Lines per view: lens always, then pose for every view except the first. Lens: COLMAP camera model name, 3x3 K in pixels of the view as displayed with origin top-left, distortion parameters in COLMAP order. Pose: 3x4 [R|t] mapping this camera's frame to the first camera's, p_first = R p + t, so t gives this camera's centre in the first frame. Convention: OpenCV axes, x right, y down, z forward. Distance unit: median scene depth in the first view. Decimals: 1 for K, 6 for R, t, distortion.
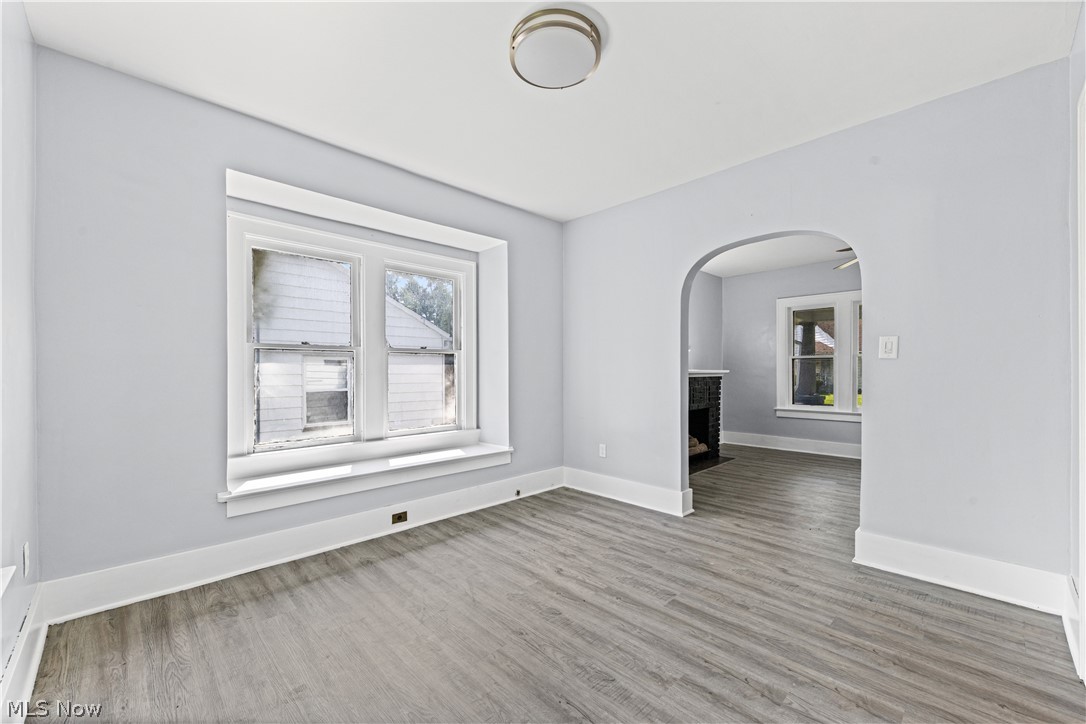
lens RADIAL K [[438.2, 0, 539.6], [0, 438.2, 361.2], [0, 0, 1]] dist [0.000925, -0.000405]
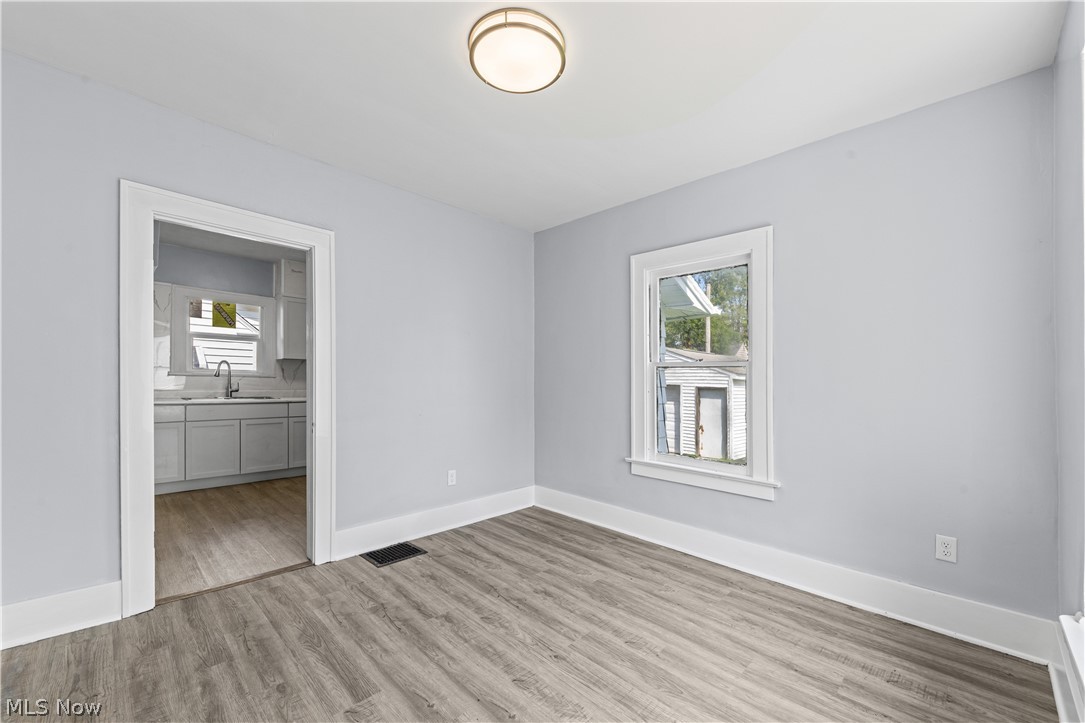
lens RADIAL K [[437.1, 0, 557.2], [0, 437.1, 373.2], [0, 0, 1]] dist [0.001723, -0.000536]
pose [[-0.997854, -0.017885, -0.062983, 0.022719], [-0.015534, 0.999172, -0.037612, 0.010699], [0.063604, -0.036553, -0.997306, 1.544896]]
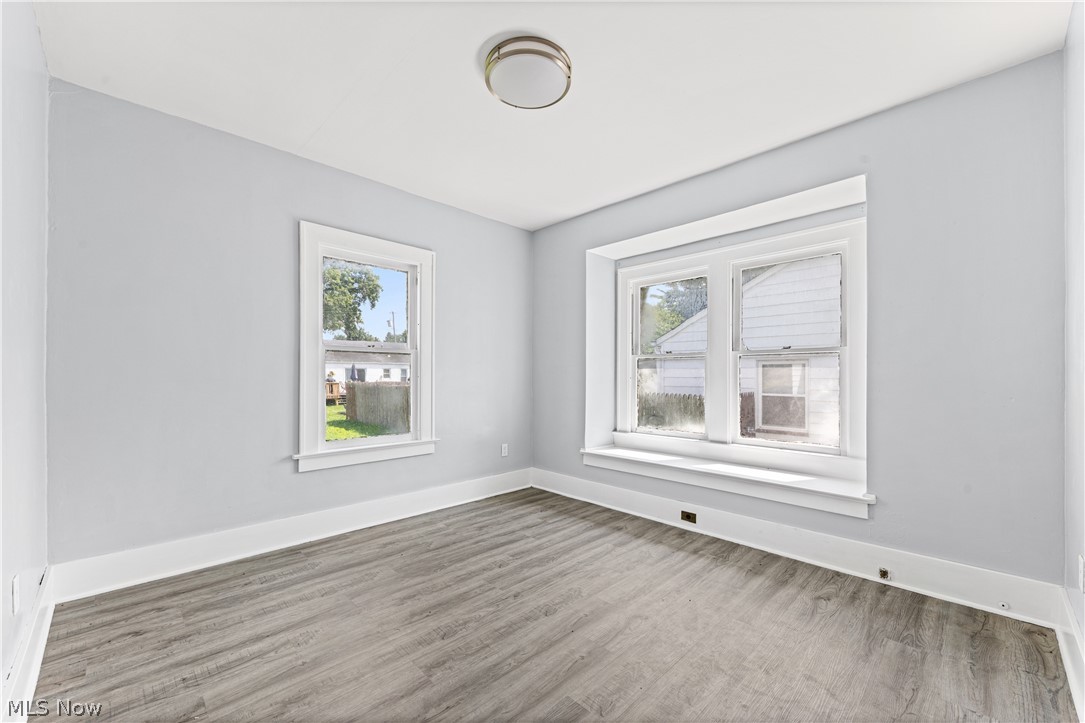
lens RADIAL K [[410.3, 0, 533.2], [0, 410.3, 362.1], [0, 0, 1]] dist [-0.000246, -0.000206]
pose [[0.014564, -0.030027, -0.999443, 0.830860], [0.020572, 0.999346, -0.029724, 0.018008], [0.999682, -0.020127, 0.015173, 0.798605]]
